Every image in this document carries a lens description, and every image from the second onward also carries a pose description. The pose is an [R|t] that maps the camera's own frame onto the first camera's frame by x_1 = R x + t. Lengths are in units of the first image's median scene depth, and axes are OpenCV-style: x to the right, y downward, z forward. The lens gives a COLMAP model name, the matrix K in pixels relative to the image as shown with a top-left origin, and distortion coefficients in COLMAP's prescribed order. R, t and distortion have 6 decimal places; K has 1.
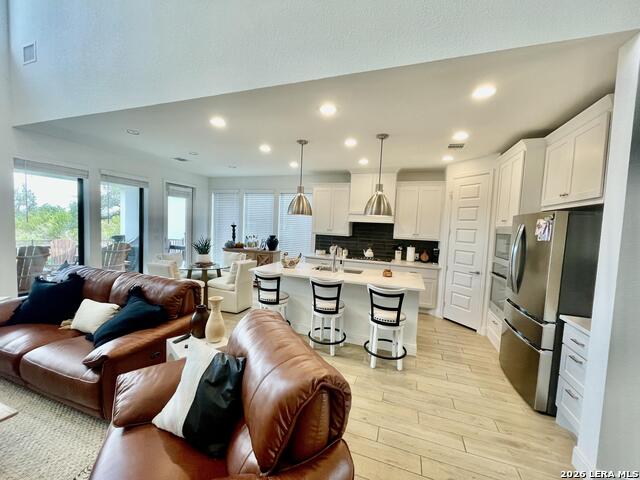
lens RADIAL K [[257.7, 0, 317.6], [0, 257.7, 242.4], [0, 0, 1]] dist [-0.000005, 0.000455]
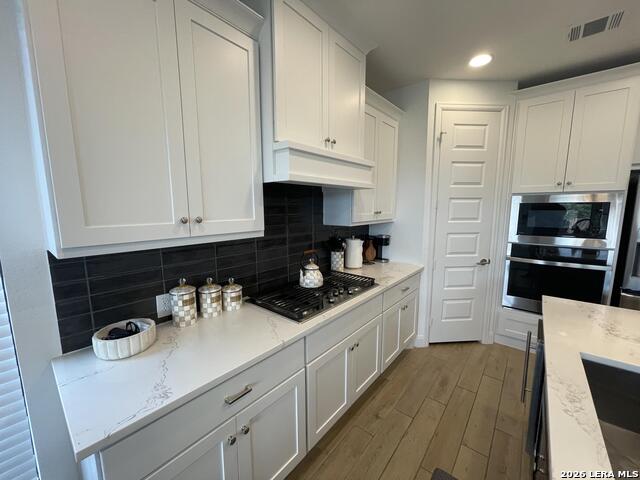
lens RADIAL K [[257.7, 0, 317.6], [0, 257.7, 242.4], [0, 0, 1]] dist [-0.000005, 0.000455]
pose [[0.335462, -0.174023, 0.925841, -0.110936], [0.075786, 0.984590, 0.157606, -0.055921], [-0.939000, 0.017295, 0.343481, 0.874527]]
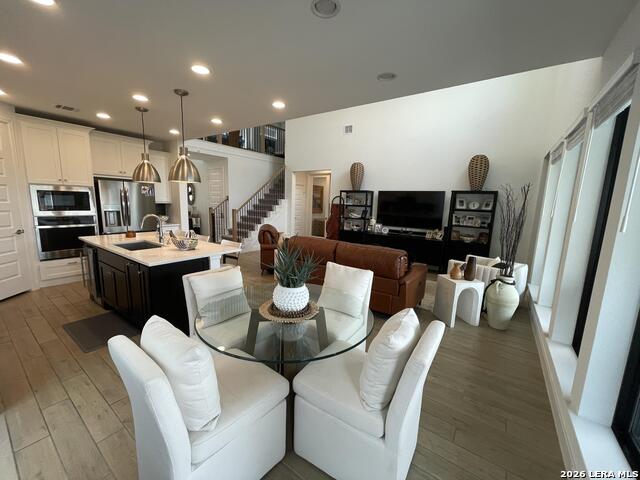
lens RADIAL K [[257.7, 0, 317.6], [0, 257.7, 242.4], [0, 0, 1]] dist [-0.000005, 0.000455]
pose [[-0.962101, -0.115668, 0.246948, -0.484204], [-0.059973, 0.973162, 0.222167, -0.088457], [-0.266018, 0.198937, -0.943217, 1.185414]]
